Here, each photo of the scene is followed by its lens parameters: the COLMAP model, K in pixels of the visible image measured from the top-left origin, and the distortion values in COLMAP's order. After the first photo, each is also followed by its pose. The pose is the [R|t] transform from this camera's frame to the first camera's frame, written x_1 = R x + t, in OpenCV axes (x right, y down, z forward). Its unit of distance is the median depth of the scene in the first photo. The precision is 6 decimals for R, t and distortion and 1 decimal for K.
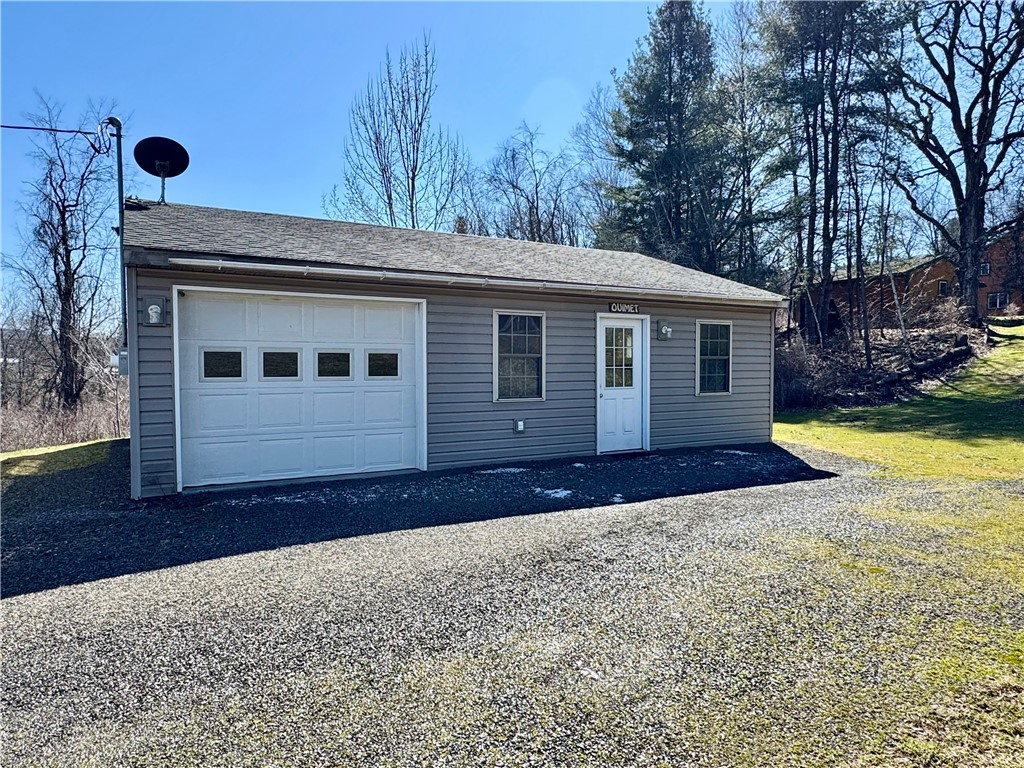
lens RADIAL K [[652.0, 0, 512.0], [0, 652.0, 384.0], [0, 0, 1]] dist [-0.003169, 0.000289]
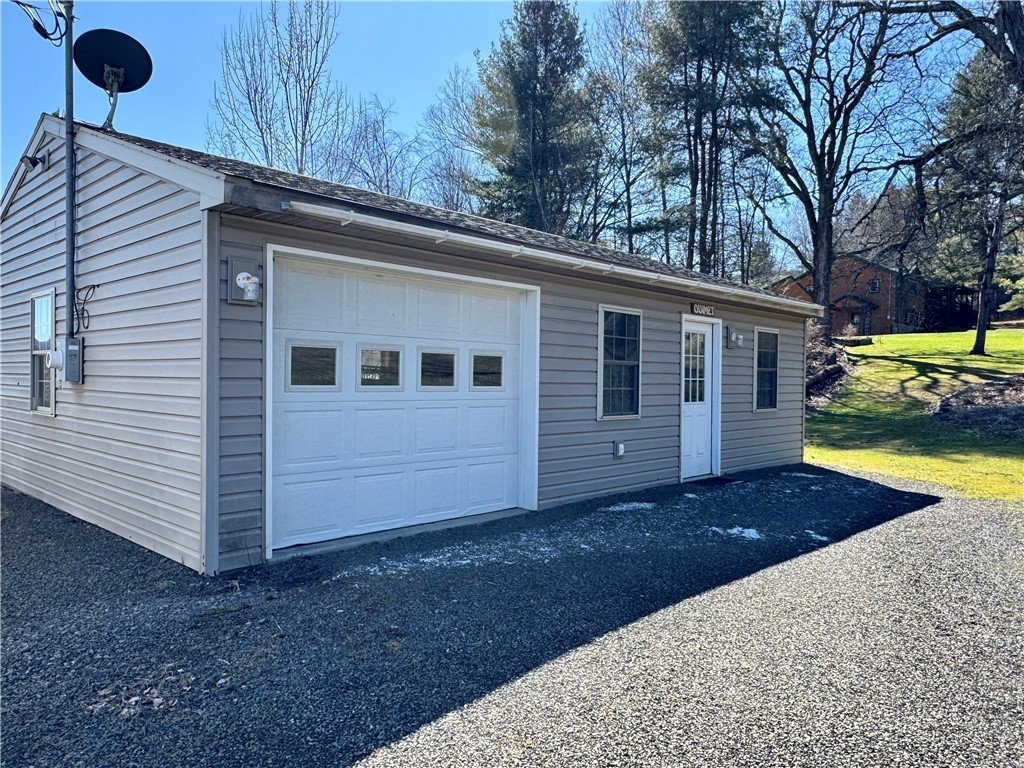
lens RADIAL K [[722.9, 0, 512.0], [0, 722.9, 384.0], [0, 0, 1]] dist [-0.001145, 0.001782]
pose [[0.959145, 0.010572, 0.282718, -0.336140], [-0.004383, 0.999737, -0.022514, 0.003474], [-0.282882, 0.020355, 0.958939, 0.160193]]
